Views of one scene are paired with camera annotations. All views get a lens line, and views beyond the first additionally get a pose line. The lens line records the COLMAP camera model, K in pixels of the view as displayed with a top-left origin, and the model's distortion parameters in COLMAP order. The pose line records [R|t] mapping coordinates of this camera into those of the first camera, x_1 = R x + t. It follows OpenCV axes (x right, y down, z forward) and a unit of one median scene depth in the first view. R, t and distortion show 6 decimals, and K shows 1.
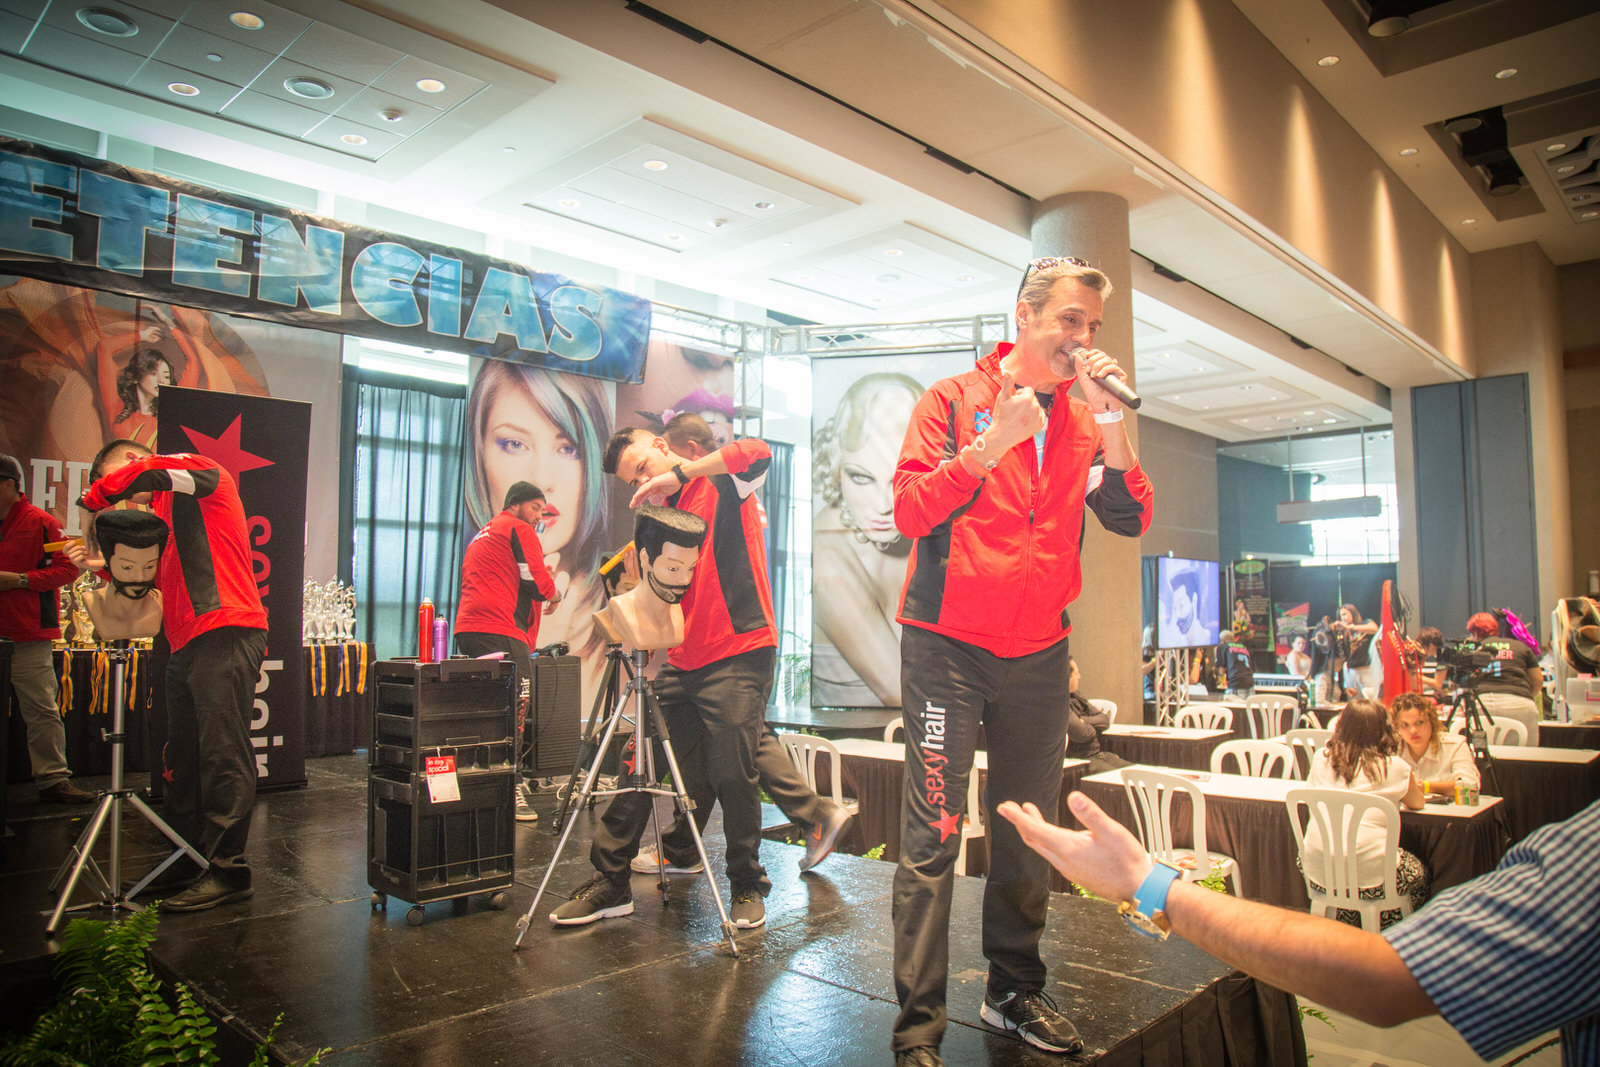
lens RADIAL K [[1102.7, 0, 800.0], [0, 1102.7, 533.5], [0, 0, 1]] dist [-0.106589, 0.068184]
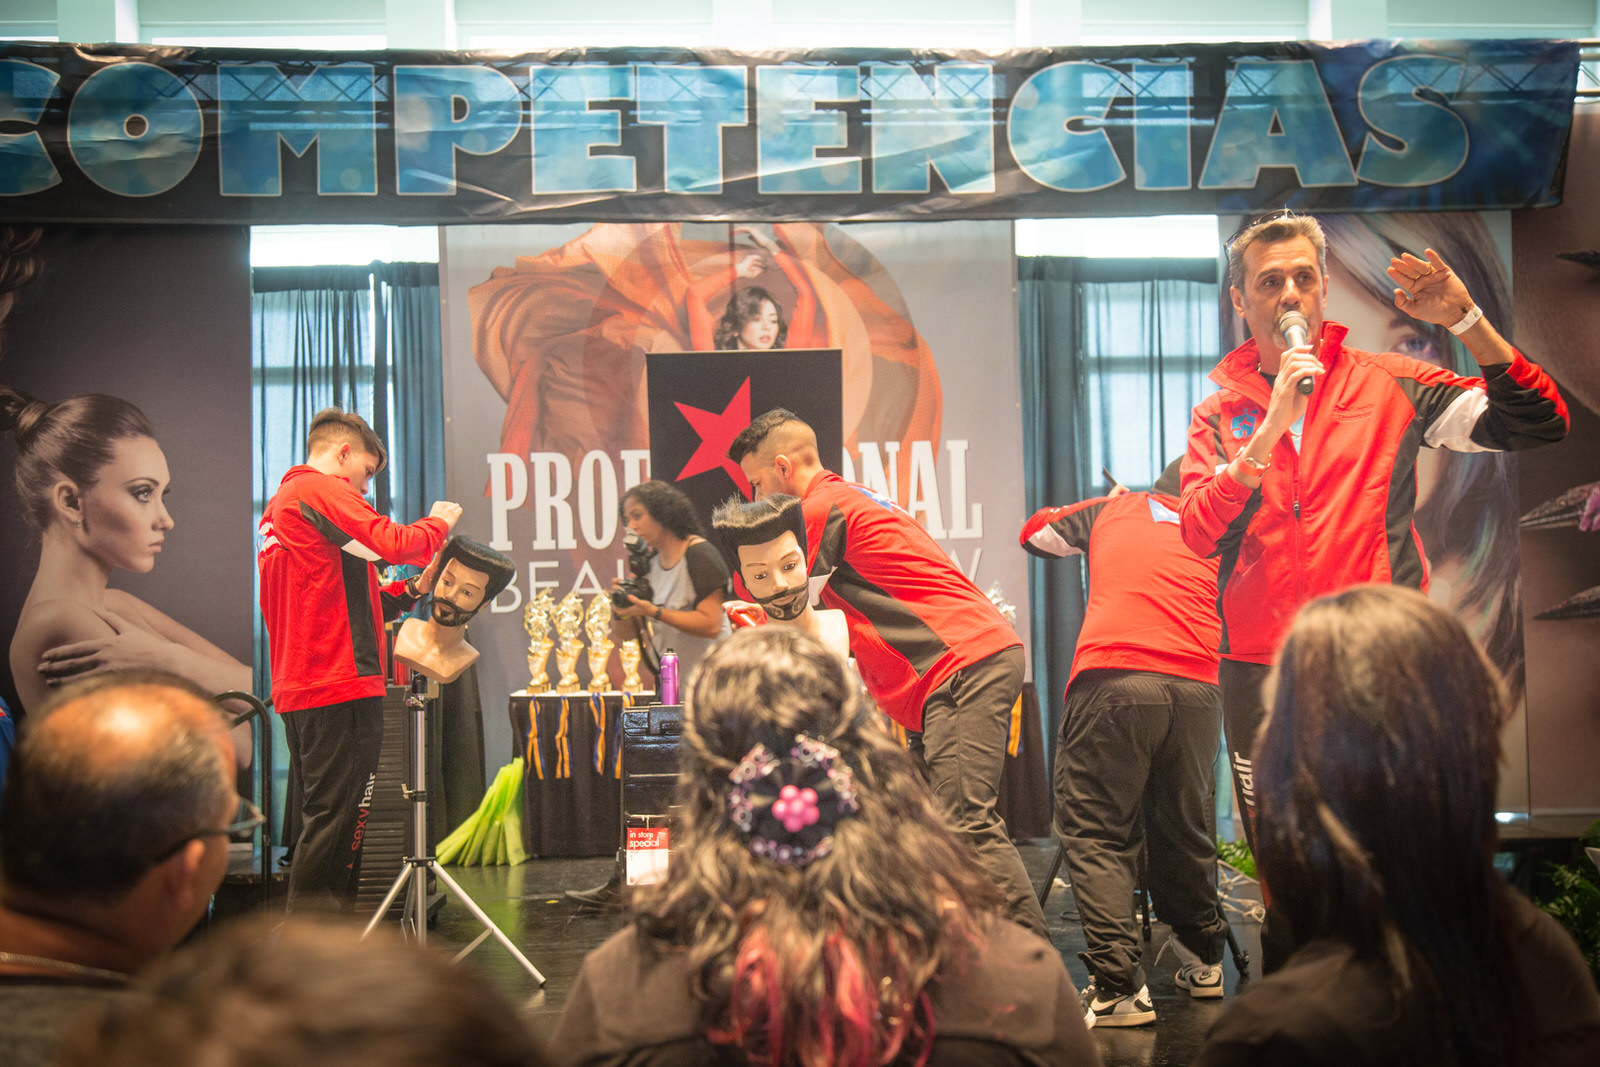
lens RADIAL K [[1965.6, 0, 813.2], [0, 1965.6, 543.1], [0, 0, 1]] dist [0.096503, 0.093747]
pose [[0.736112, -0.047310, -0.675205, 0.322428], [0.070132, 0.997516, 0.006564, -0.001427], [0.673217, -0.052185, 0.737601, 0.013533]]
